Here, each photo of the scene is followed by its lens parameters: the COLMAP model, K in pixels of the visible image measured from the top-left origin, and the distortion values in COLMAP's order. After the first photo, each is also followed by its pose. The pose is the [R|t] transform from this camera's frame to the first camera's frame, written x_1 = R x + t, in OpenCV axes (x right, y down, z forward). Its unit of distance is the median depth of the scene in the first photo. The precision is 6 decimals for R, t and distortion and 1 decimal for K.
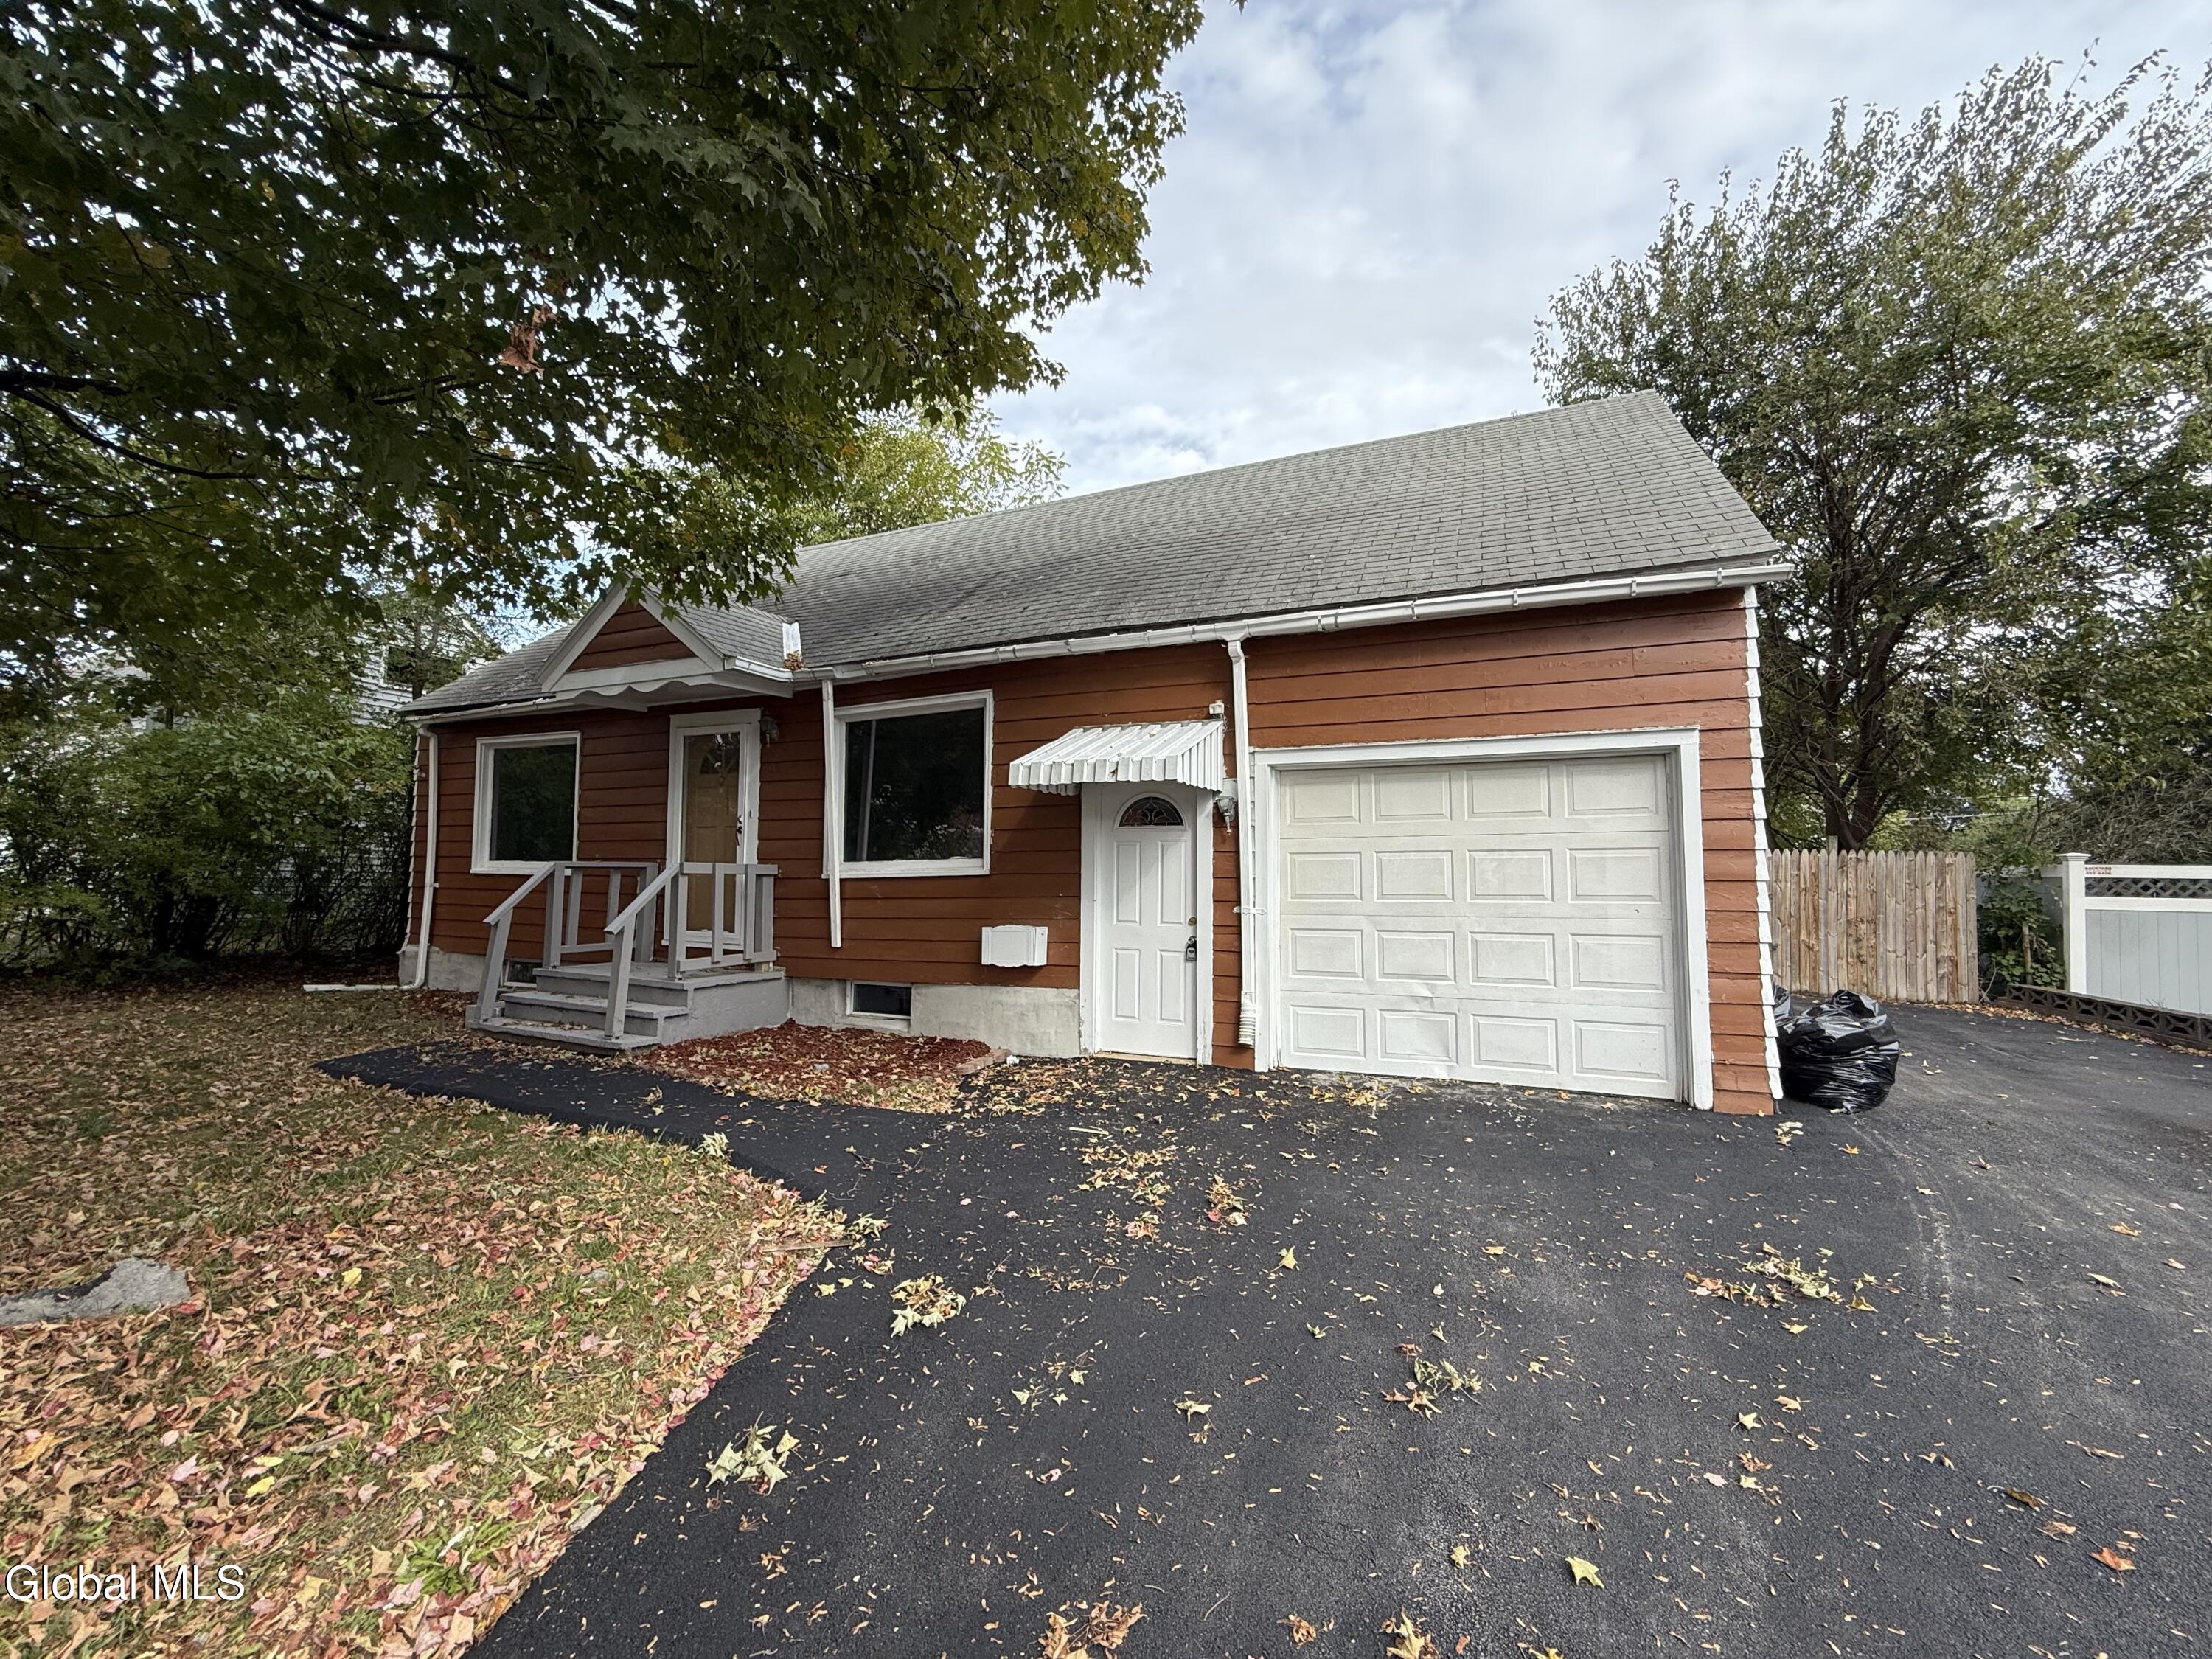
lens RADIAL K [[867.6, 0, 1099.3], [0, 867.6, 827.2], [0, 0, 1]] dist [-0.001995, -0.000156]
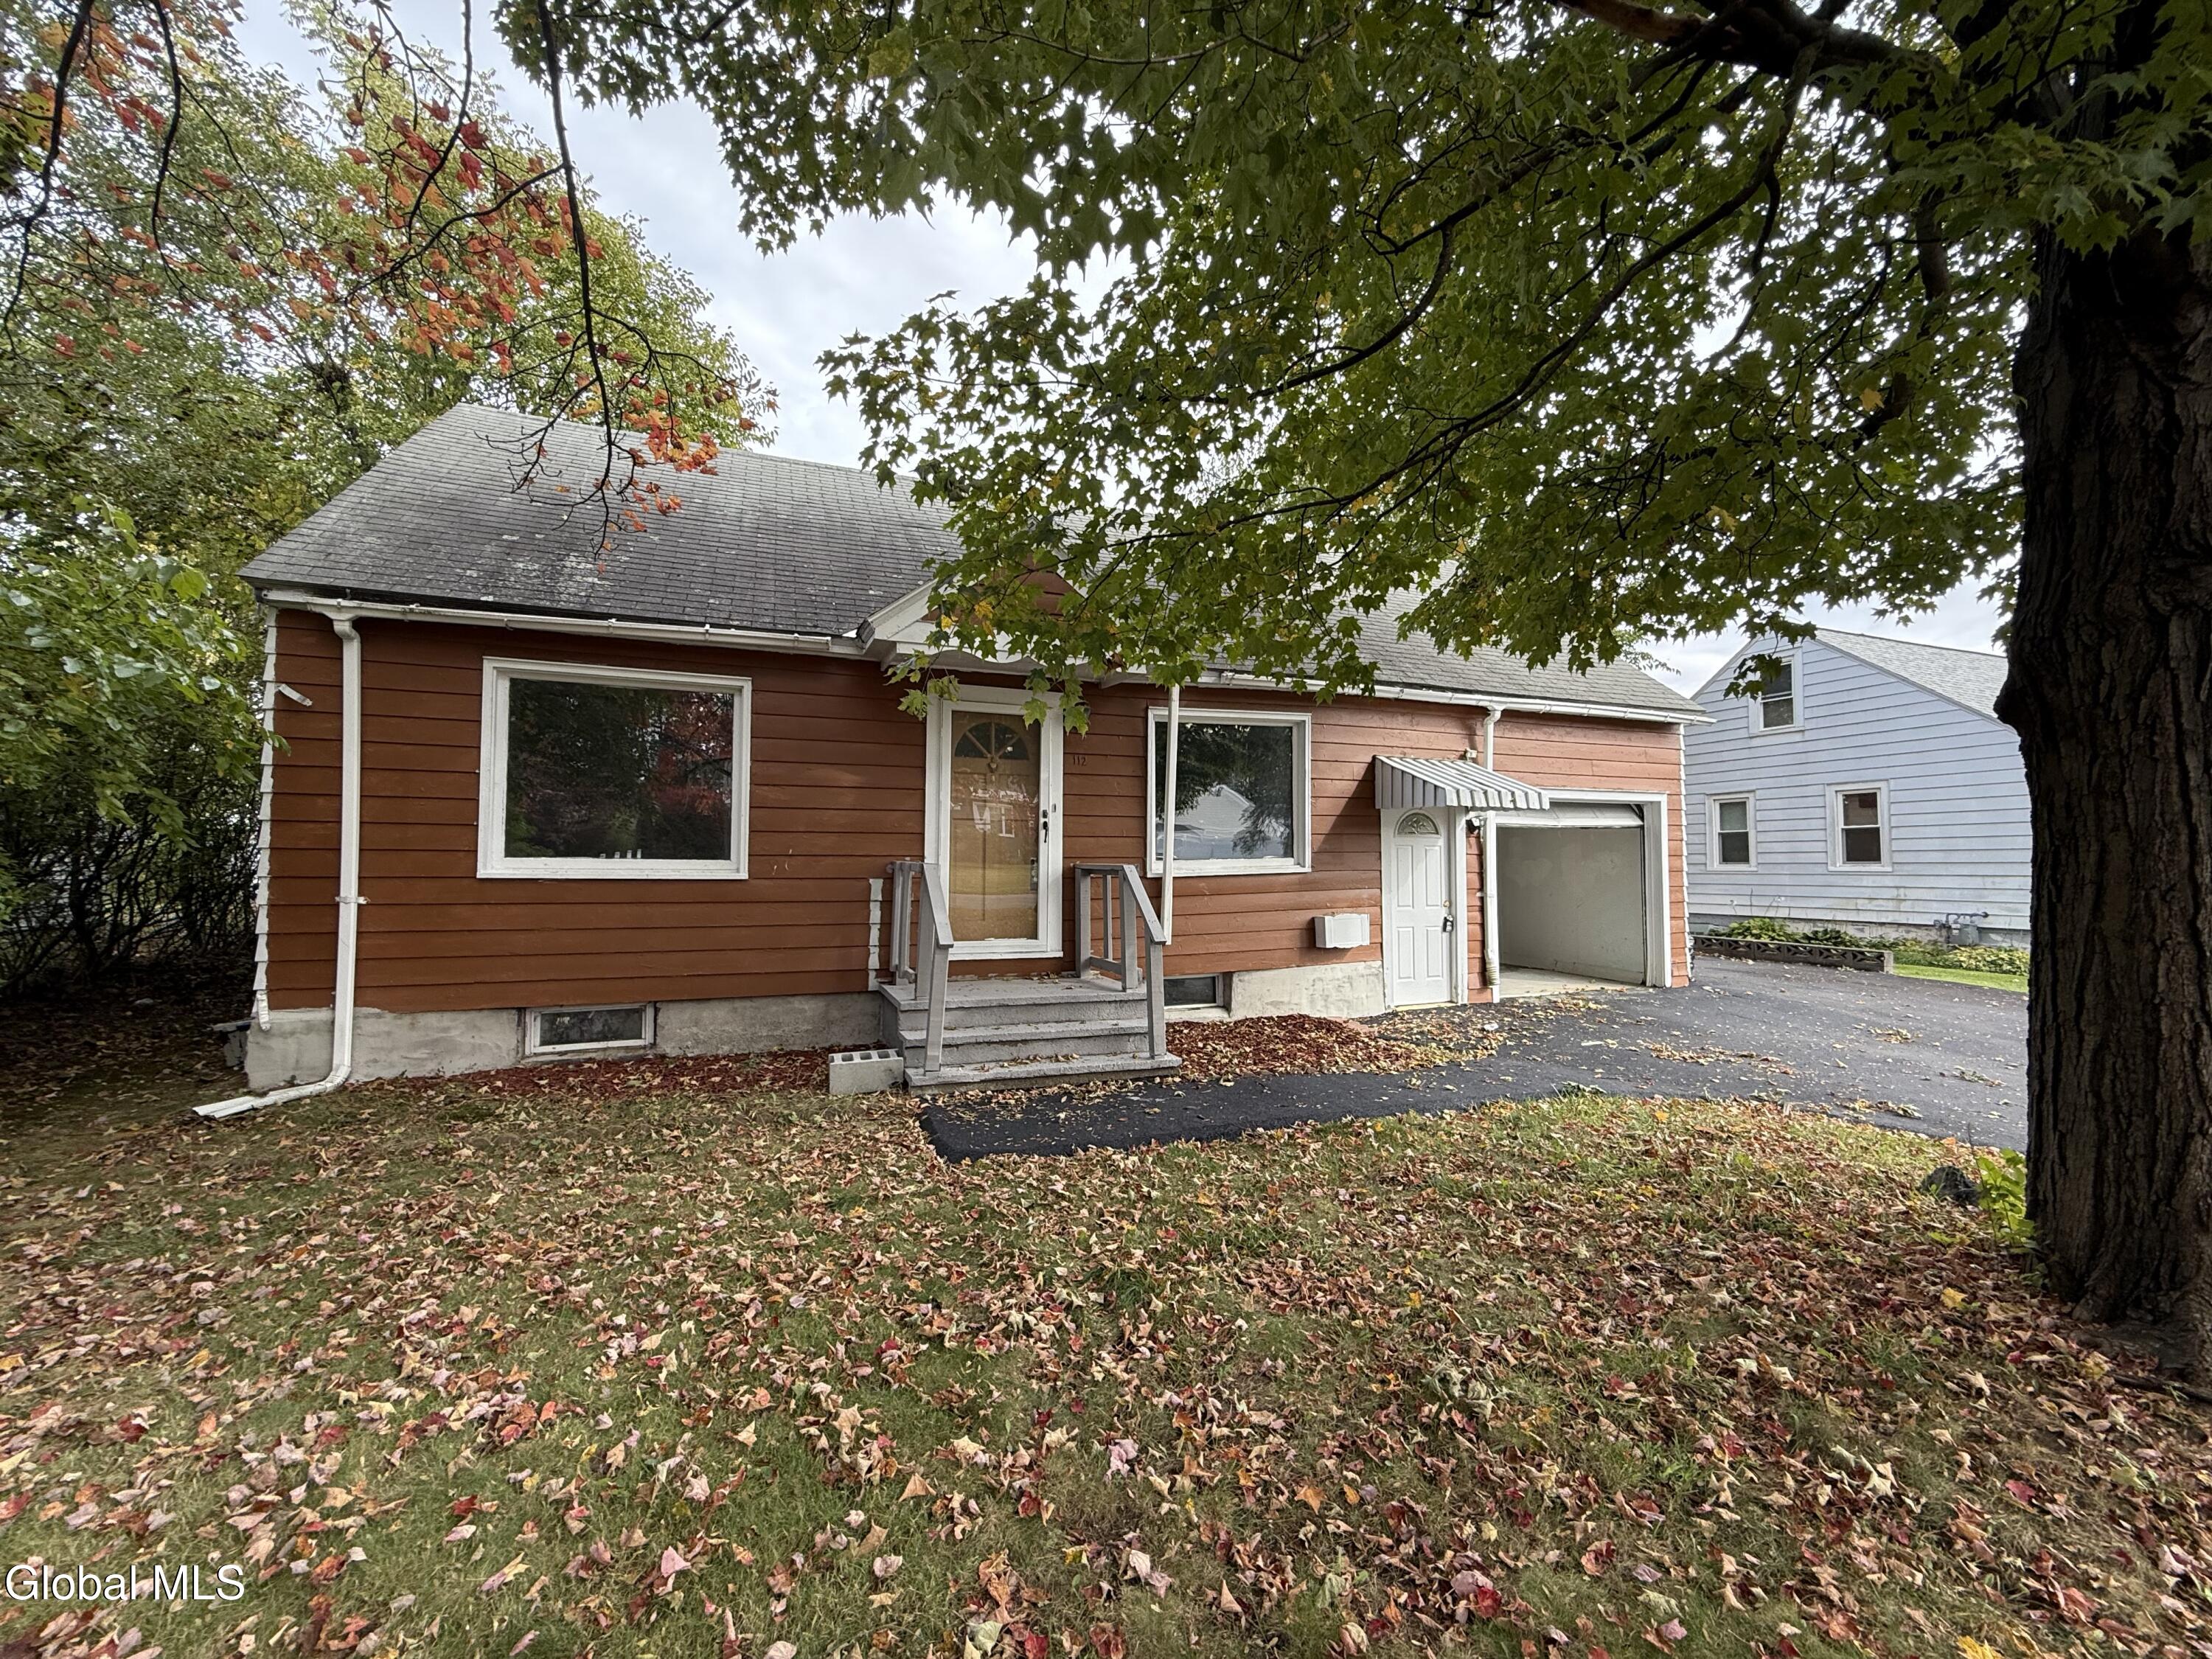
lens RADIAL K [[867.6, 0, 1099.3], [0, 867.6, 827.2], [0, 0, 1]] dist [-0.001995, -0.000156]
pose [[0.717591, 0.026373, 0.695966, -1.115307], [-0.030155, 0.999522, -0.006784, 0.011457], [-0.695812, -0.016119, 0.718043, 0.343070]]
